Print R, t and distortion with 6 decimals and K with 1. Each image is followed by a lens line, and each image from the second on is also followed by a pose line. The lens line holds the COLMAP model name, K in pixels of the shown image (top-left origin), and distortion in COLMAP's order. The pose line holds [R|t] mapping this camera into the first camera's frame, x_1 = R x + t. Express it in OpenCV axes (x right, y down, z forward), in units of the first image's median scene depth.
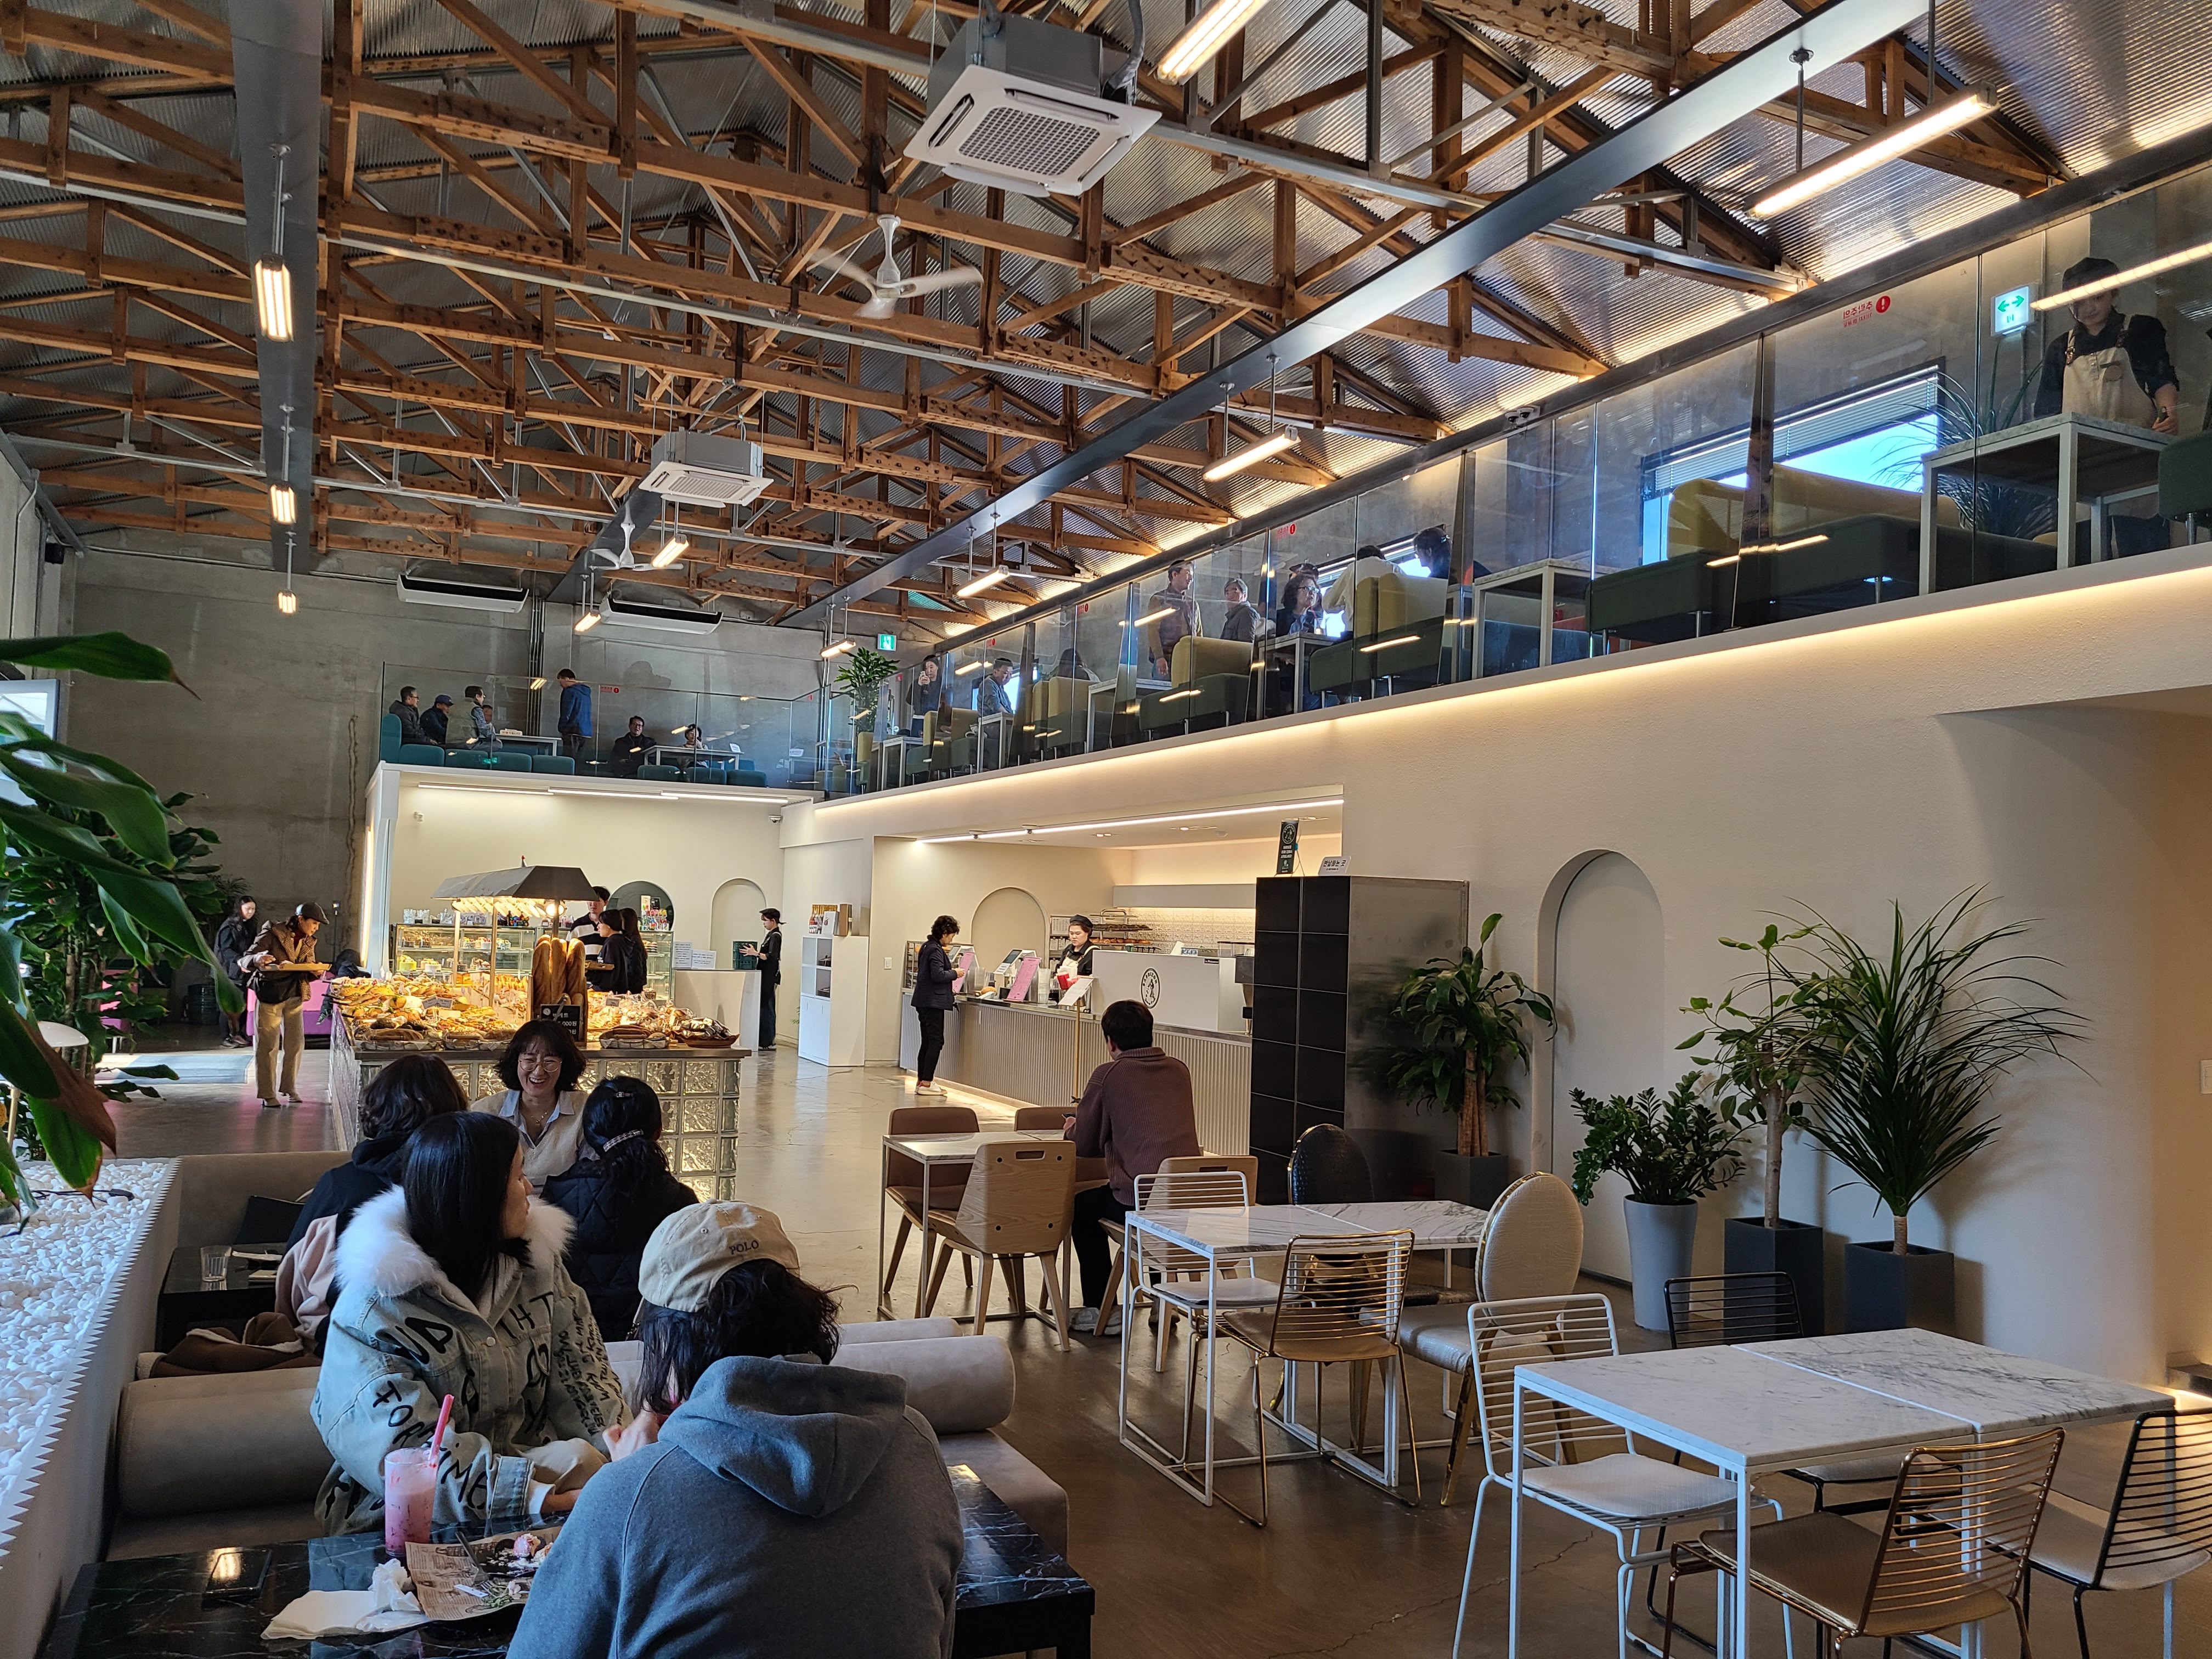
lens RADIAL K [[1683.2, 0, 1103.8], [0, 1683.2, 834.5], [0, 0, 1]] dist [0.044991, -0.050792]
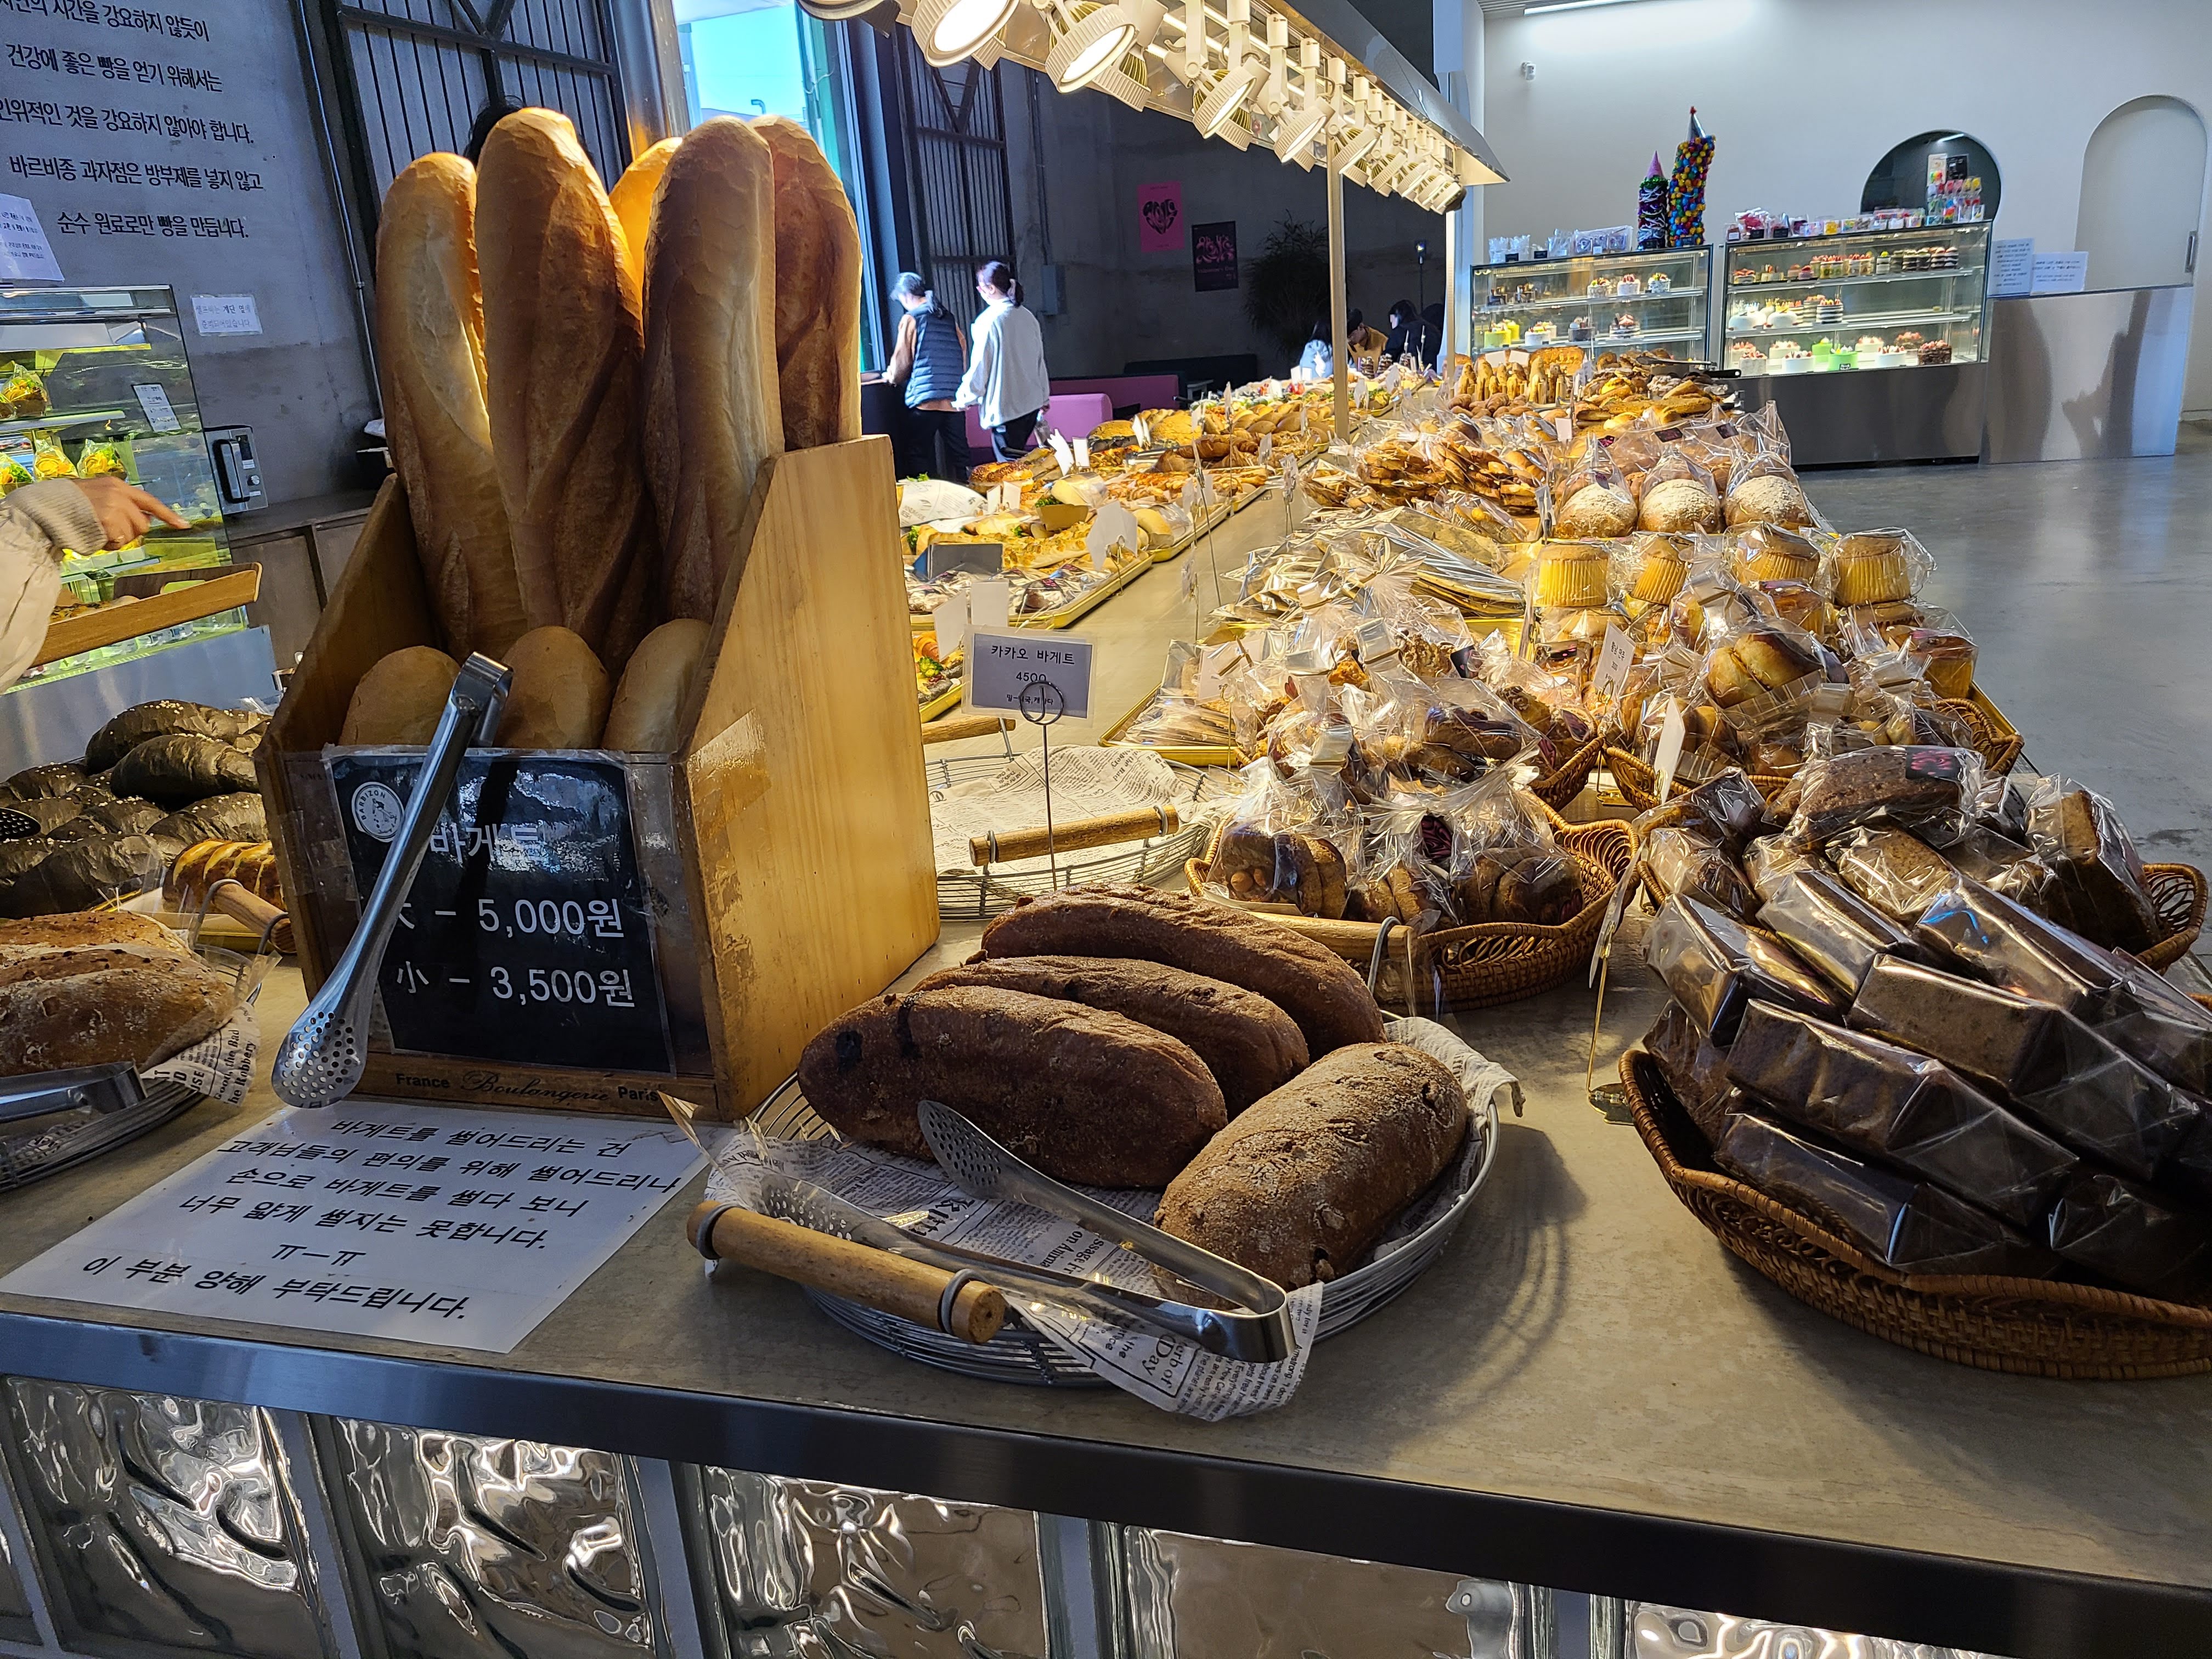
lens RADIAL K [[1683.2, 0, 1101.3], [0, 1683.2, 833.3], [0, 0, 1]] dist [0.044991, -0.050792]
pose [[0.751150, 0.107207, -0.651368, -0.107662], [0.142215, 0.937274, 0.318264, 0.030057], [0.644631, -0.331699, 0.688787, 0.426804]]
